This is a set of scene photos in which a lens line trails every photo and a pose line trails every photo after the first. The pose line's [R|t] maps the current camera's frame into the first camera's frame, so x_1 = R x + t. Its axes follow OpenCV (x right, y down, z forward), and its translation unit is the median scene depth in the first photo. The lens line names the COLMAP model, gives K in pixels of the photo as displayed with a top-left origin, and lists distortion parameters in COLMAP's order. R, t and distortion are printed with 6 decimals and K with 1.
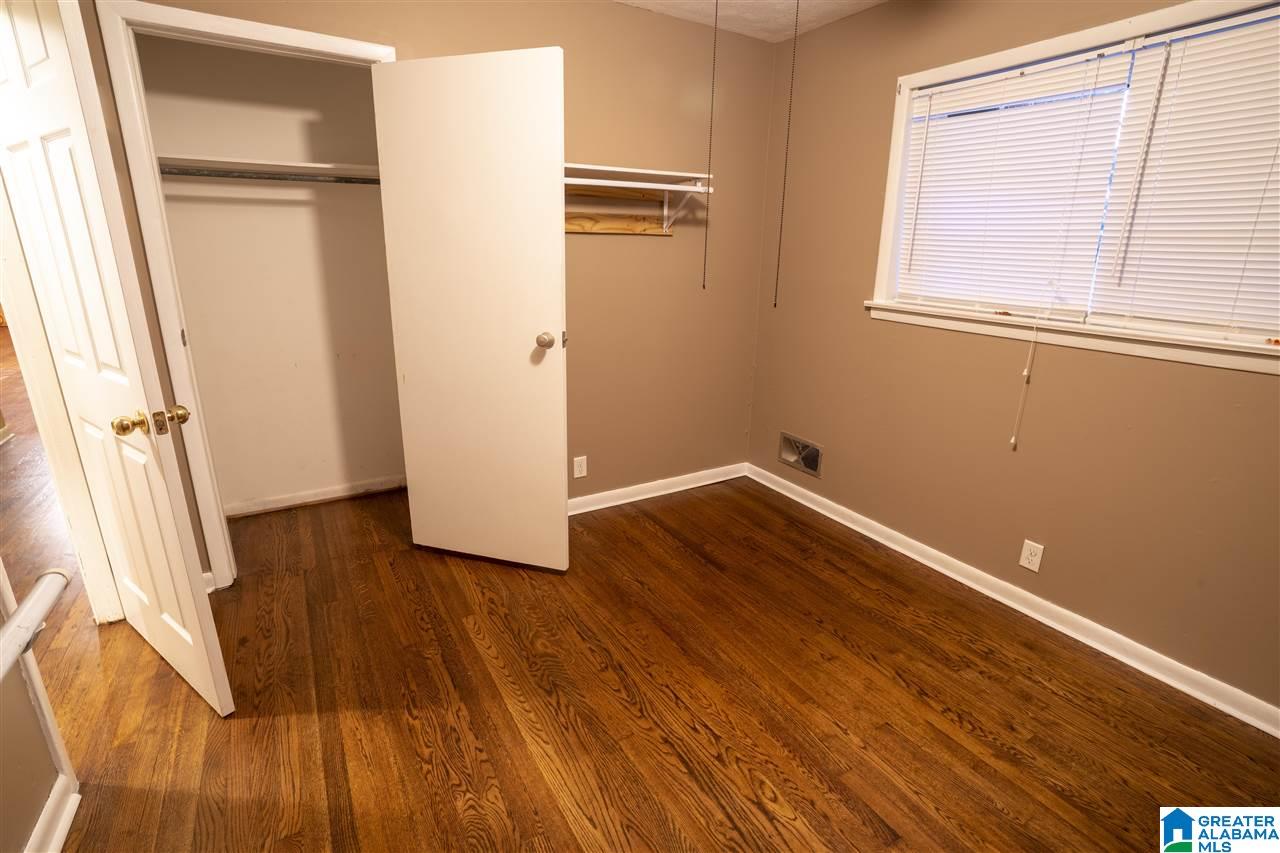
lens RADIAL K [[593.7, 0, 636.6], [0, 593.7, 426.1], [0, 0, 1]] dist [-0.072258, 0.029319]
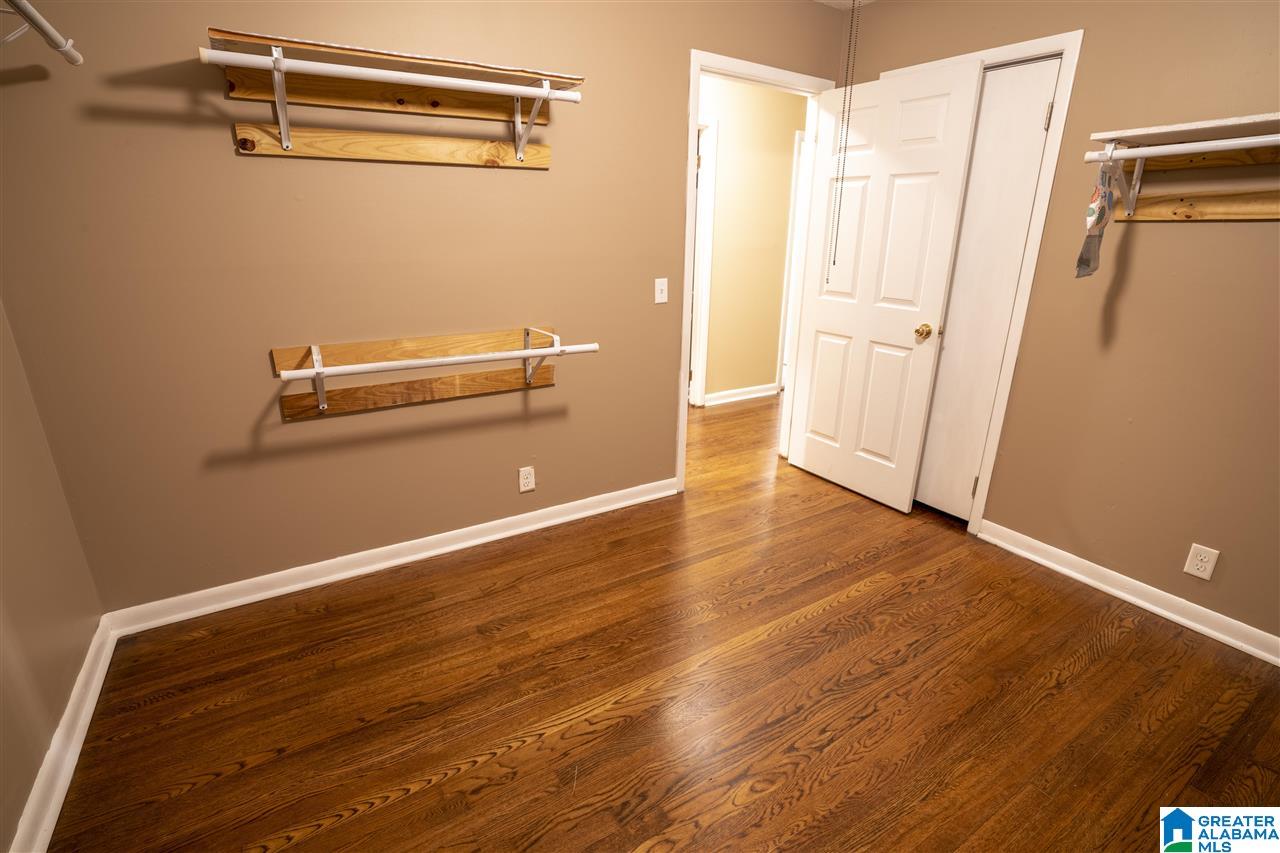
lens RADIAL K [[593.7, 0, 636.6], [0, 593.7, 426.1], [0, 0, 1]] dist [-0.072258, 0.029319]
pose [[0.019376, 0.296094, -0.954962, 0.903376], [-0.297273, 0.913652, 0.277253, -0.121515], [0.954596, 0.278513, 0.105724, 0.484497]]
